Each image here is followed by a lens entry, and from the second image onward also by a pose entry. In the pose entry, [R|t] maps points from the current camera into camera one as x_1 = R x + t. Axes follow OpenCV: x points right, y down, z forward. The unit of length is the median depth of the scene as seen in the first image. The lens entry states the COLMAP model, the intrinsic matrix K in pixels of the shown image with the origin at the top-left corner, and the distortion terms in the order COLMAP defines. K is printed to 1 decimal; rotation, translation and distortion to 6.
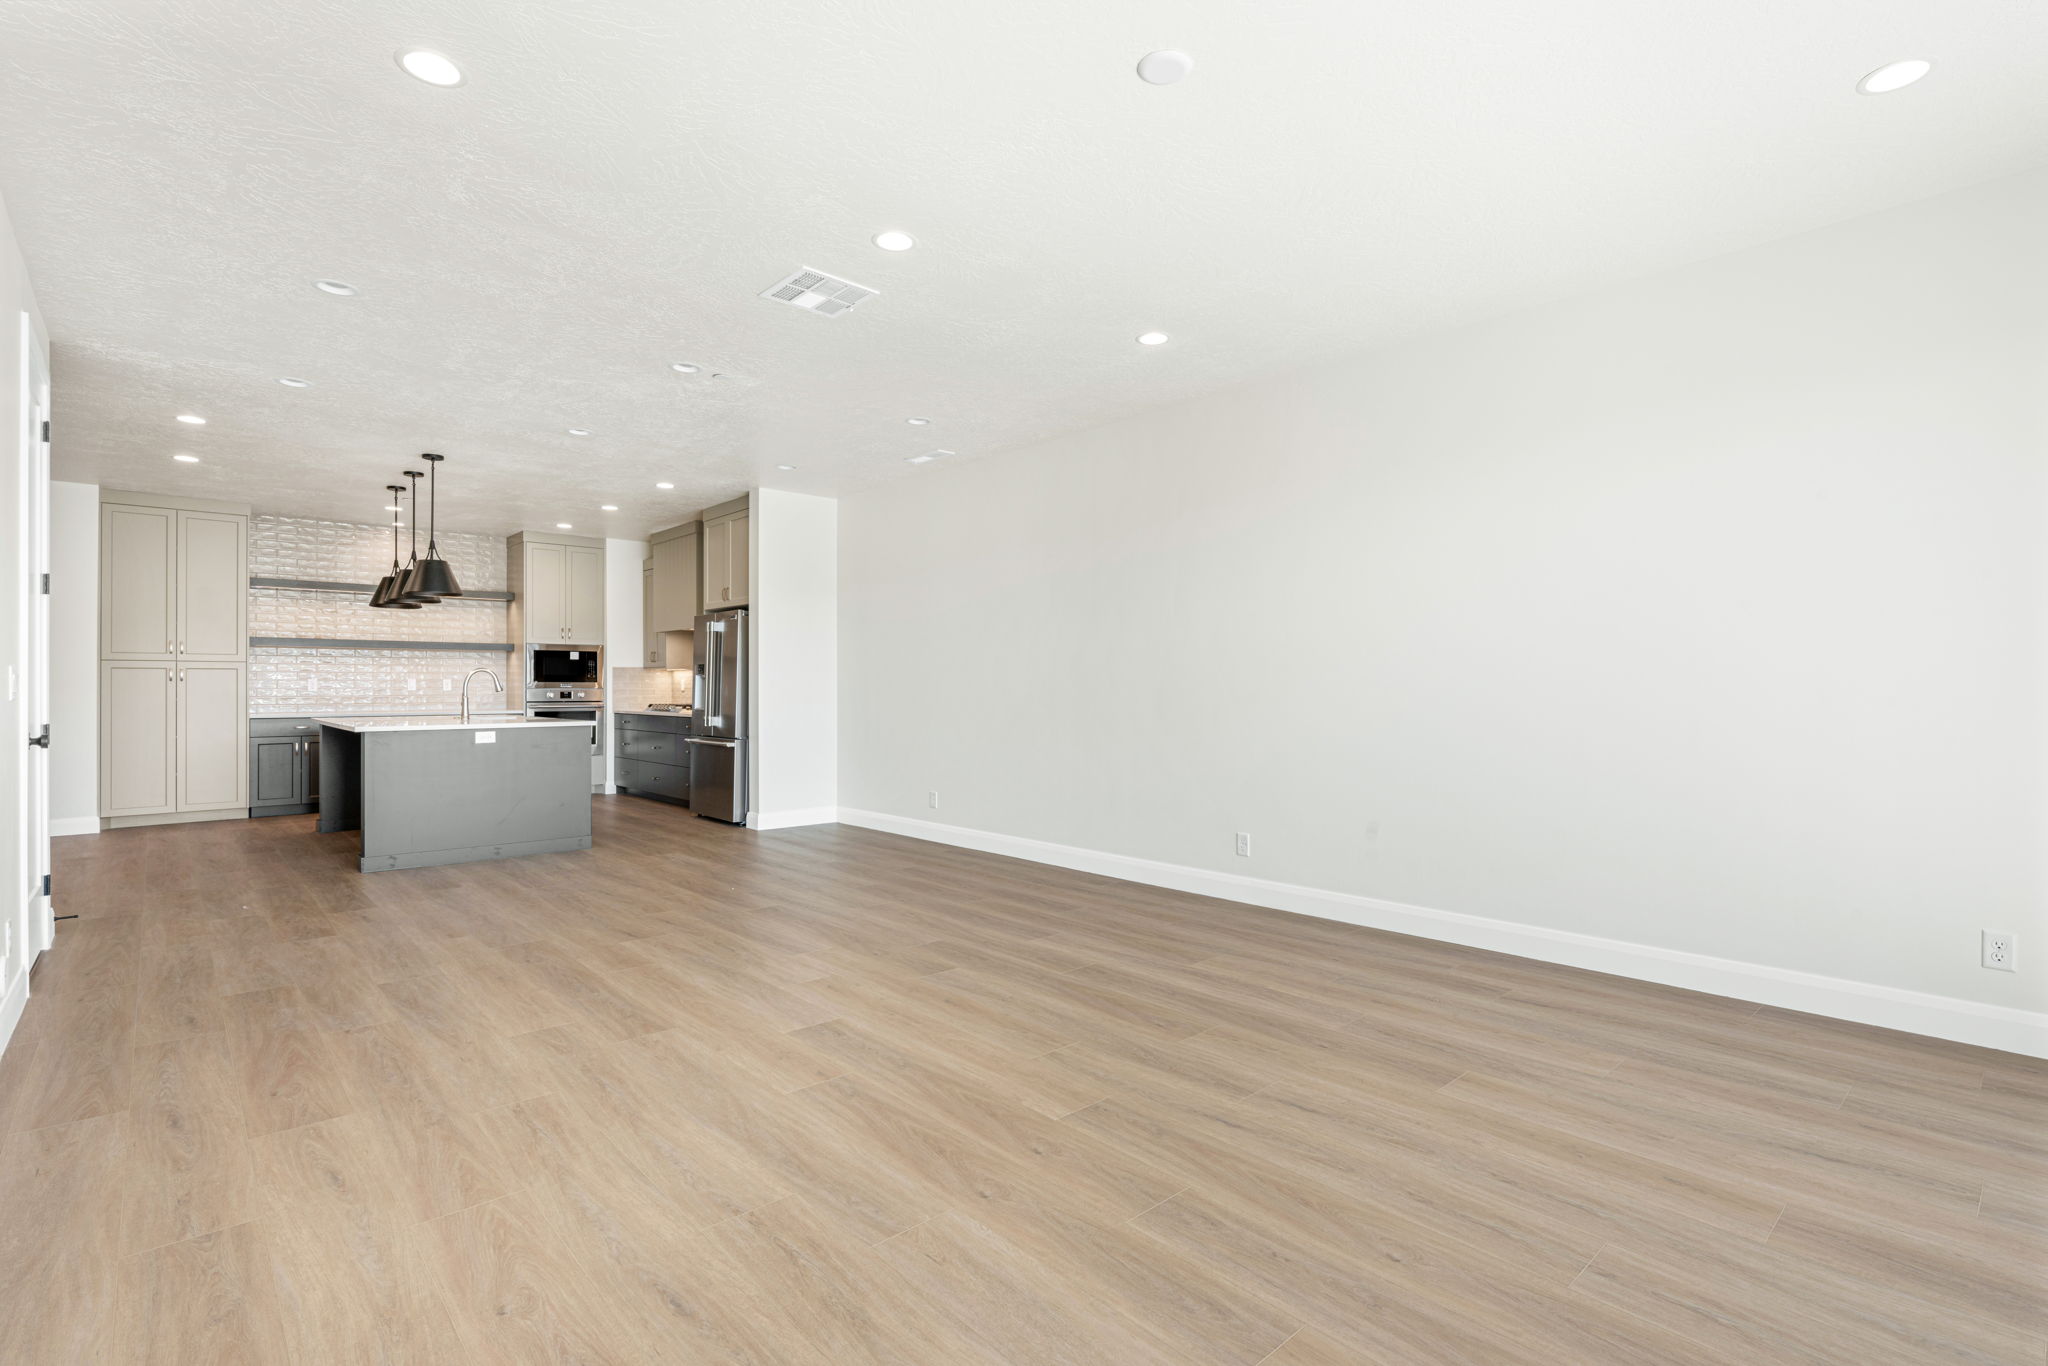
lens RADIAL K [[962.6, 0, 1015.6], [0, 962.6, 676.4], [0, 0, 1]] dist [0.005802, 0.000204]
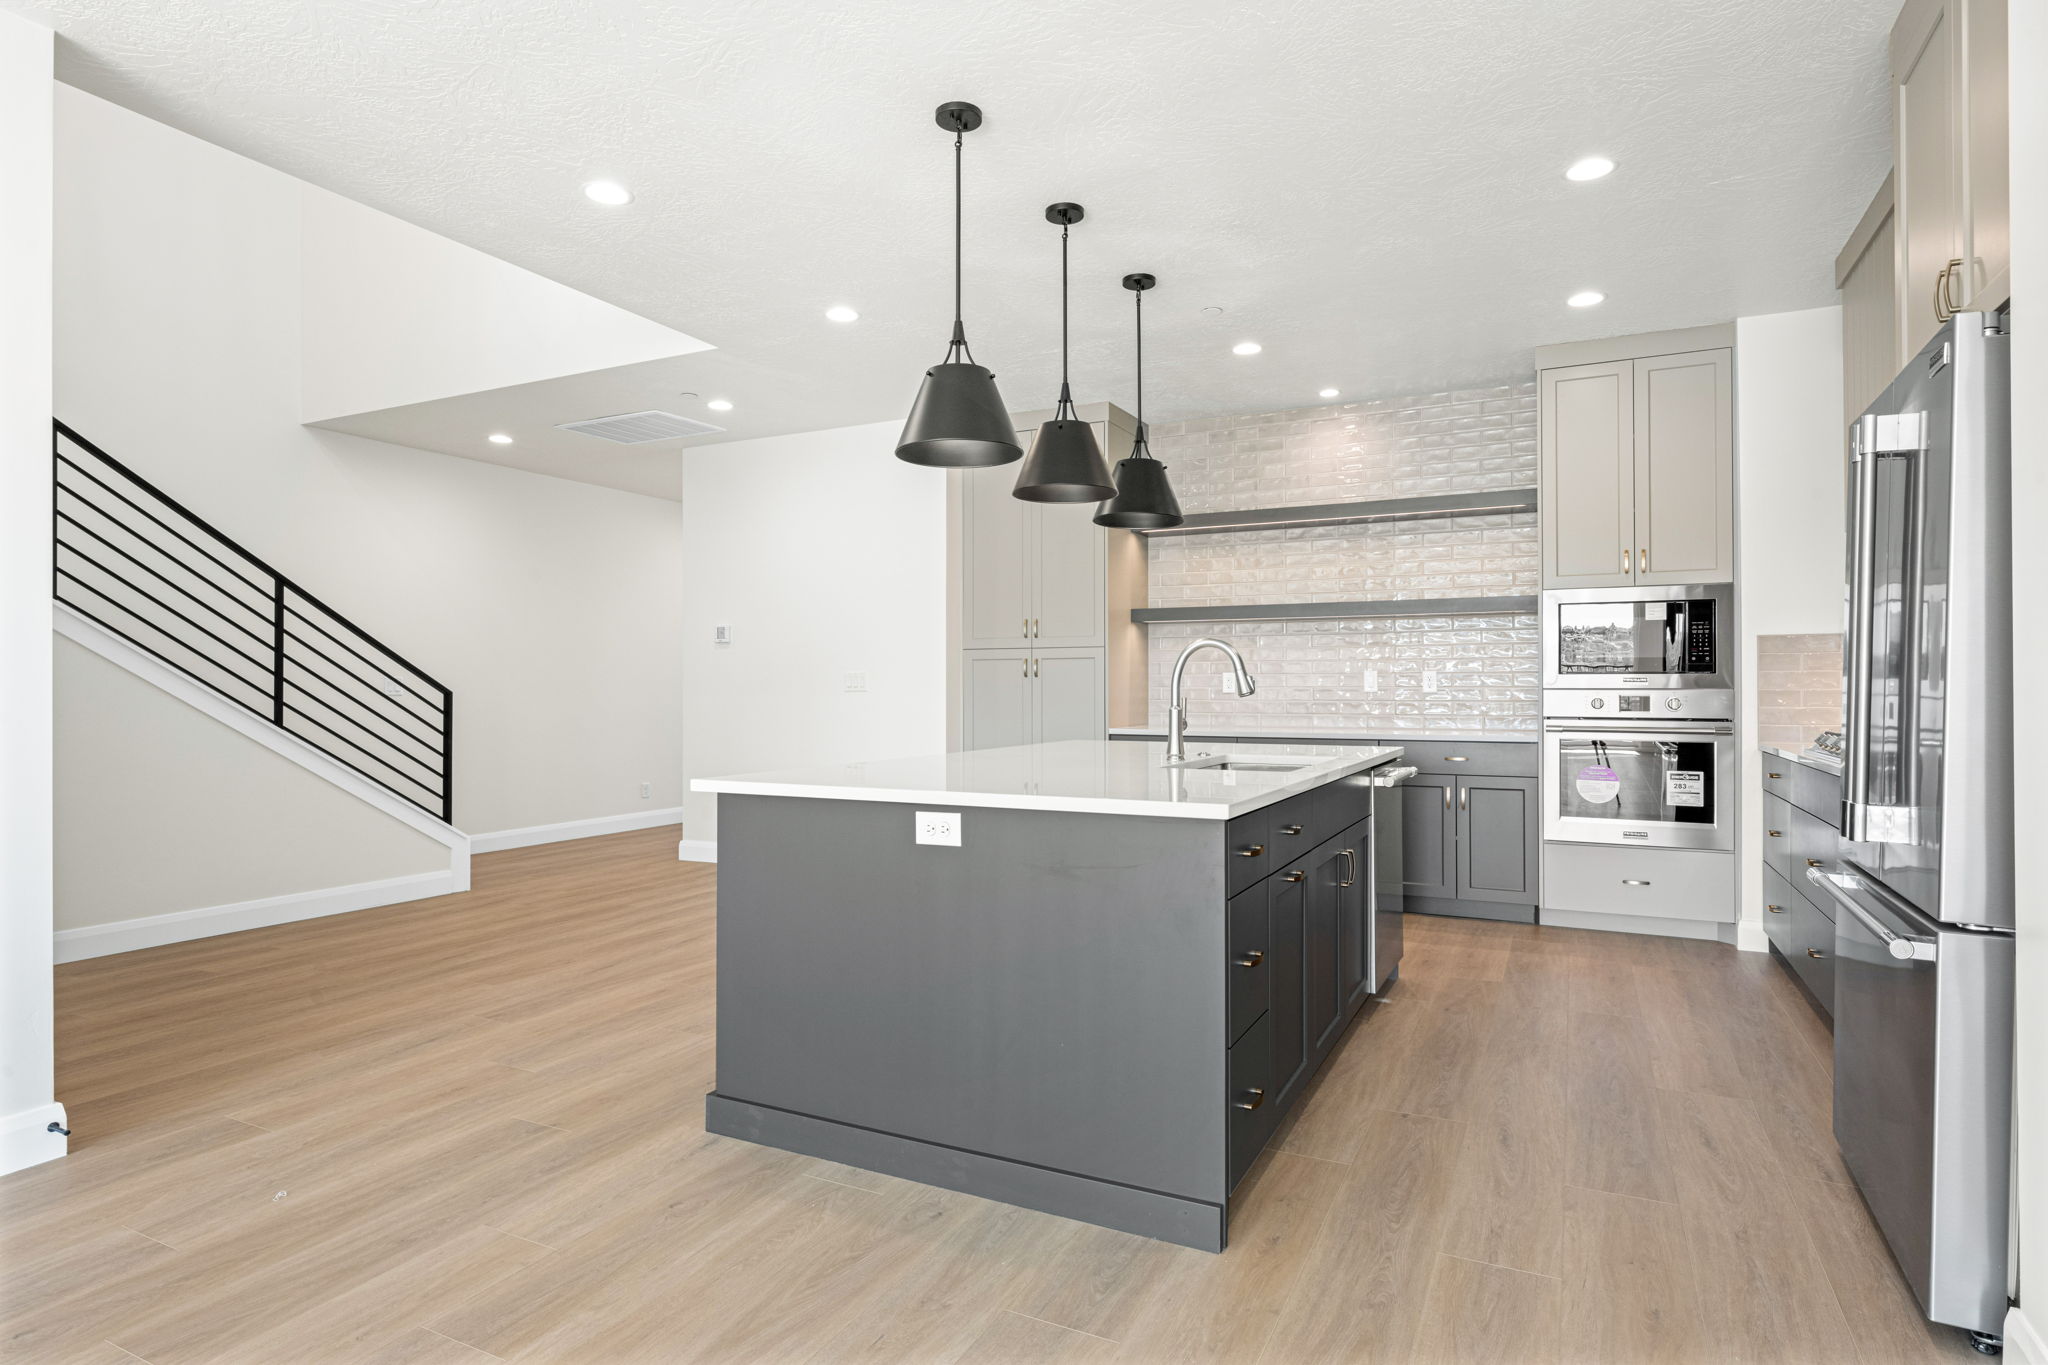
lens RADIAL K [[1096.0, 0, 1016.5], [0, 1096.0, 679.8], [0, 0, 1]] dist [-0.009430, 0.001741]
pose [[0.364036, -0.005996, -0.931366, -0.123213], [0.010056, 0.999946, -0.002507, 0.007900], [0.931331, -0.008453, 0.364077, 0.628909]]
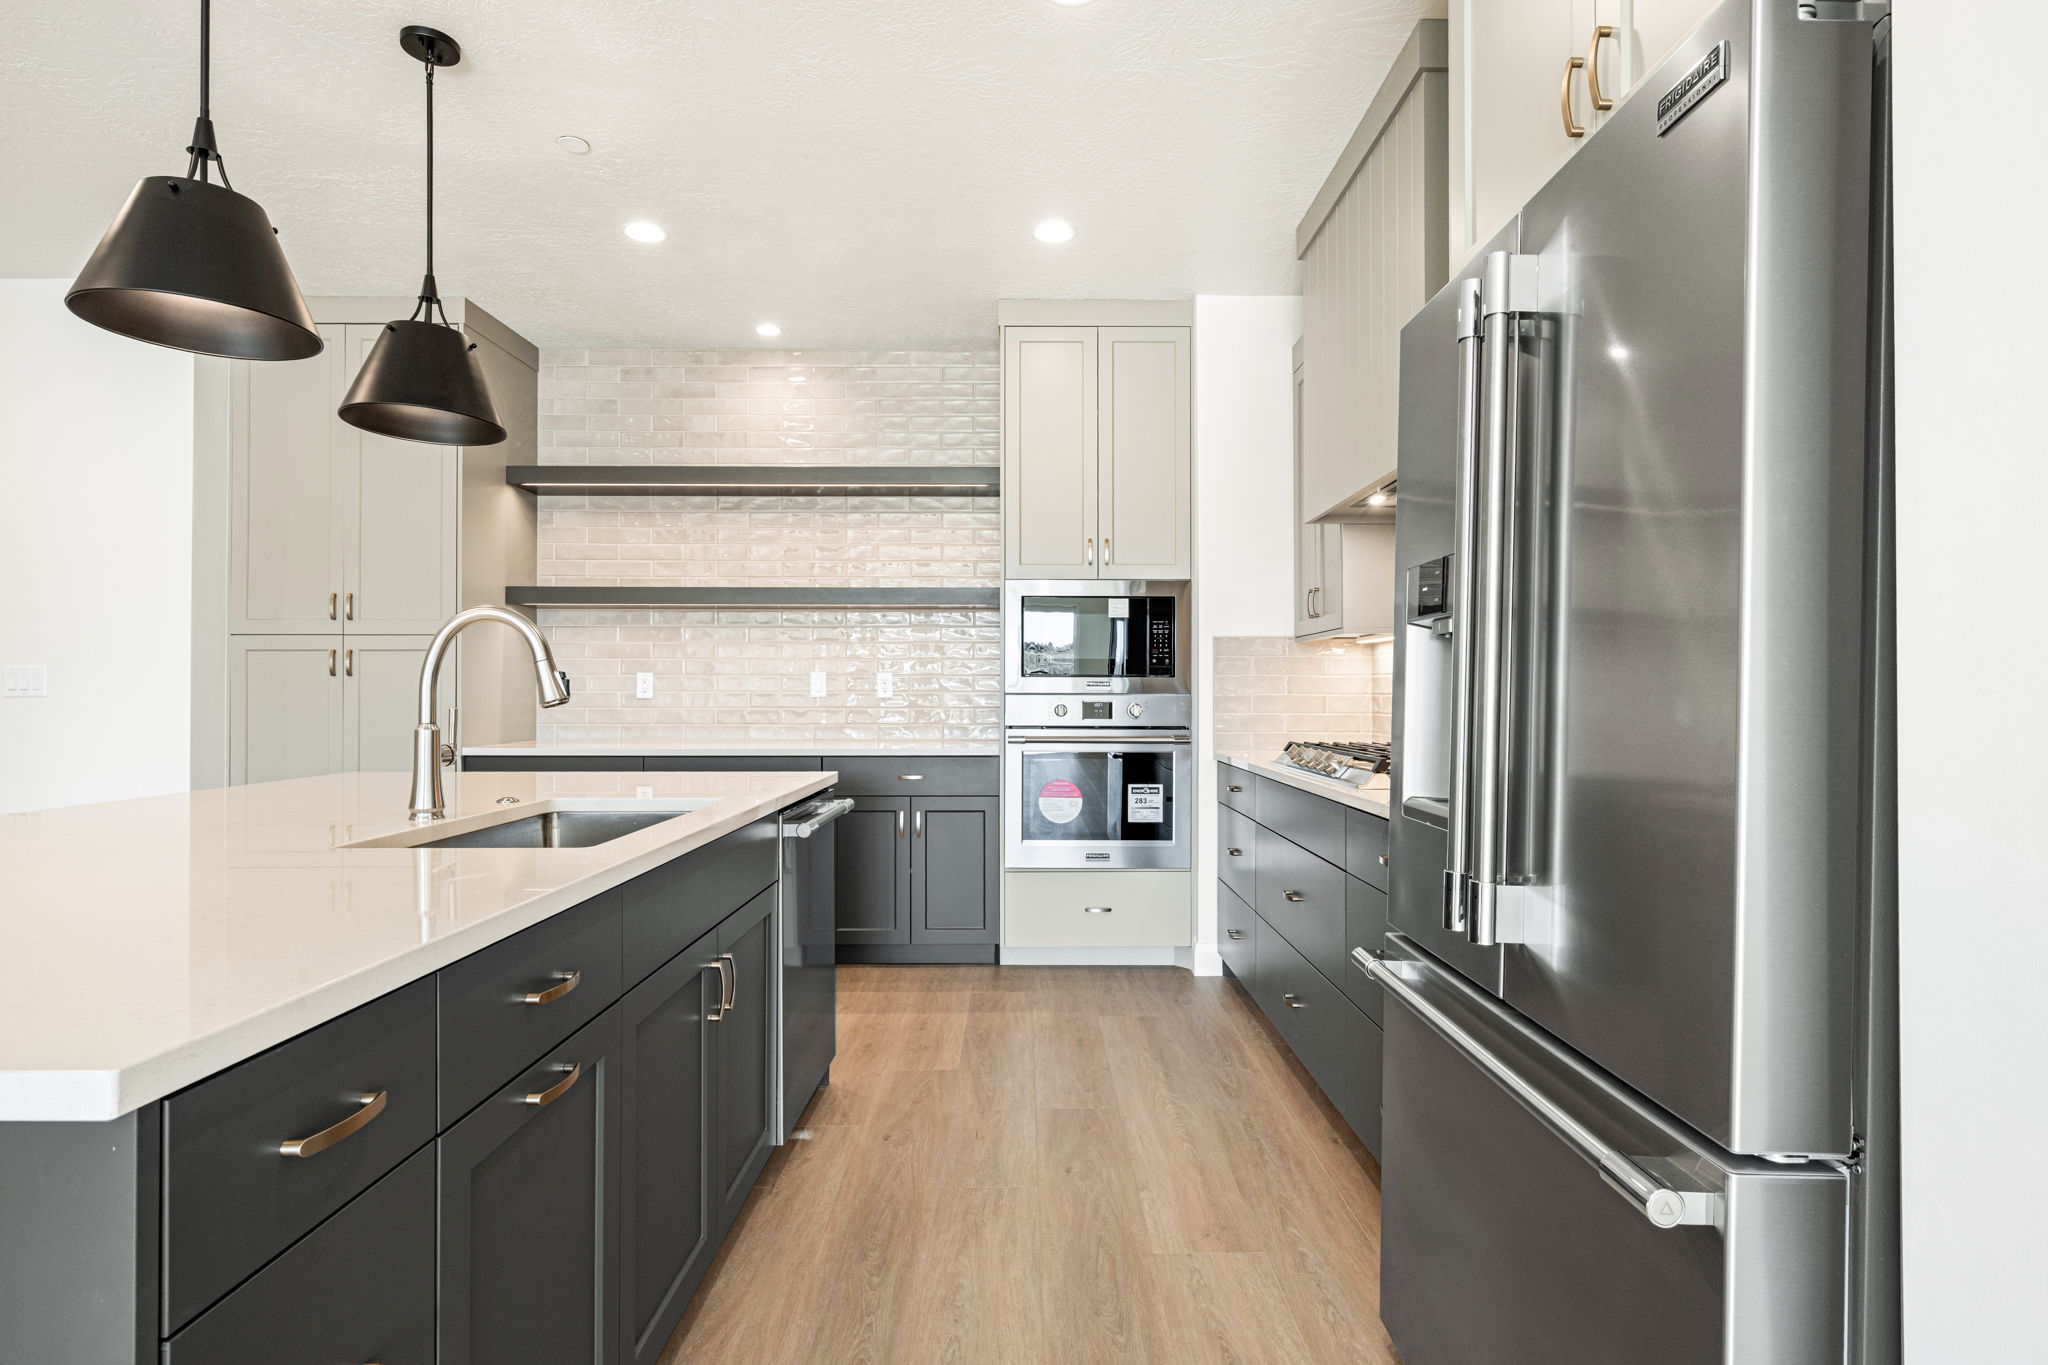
lens RADIAL K [[1033.3, 0, 1035.6], [0, 1033.3, 684.2], [0, 0, 1]] dist [-0.003669, -0.000269]
pose [[0.755745, -0.003515, -0.654857, -0.238308], [0.005596, 0.999984, 0.001091, 0.009204], [0.654843, -0.004489, 0.755752, 0.748573]]
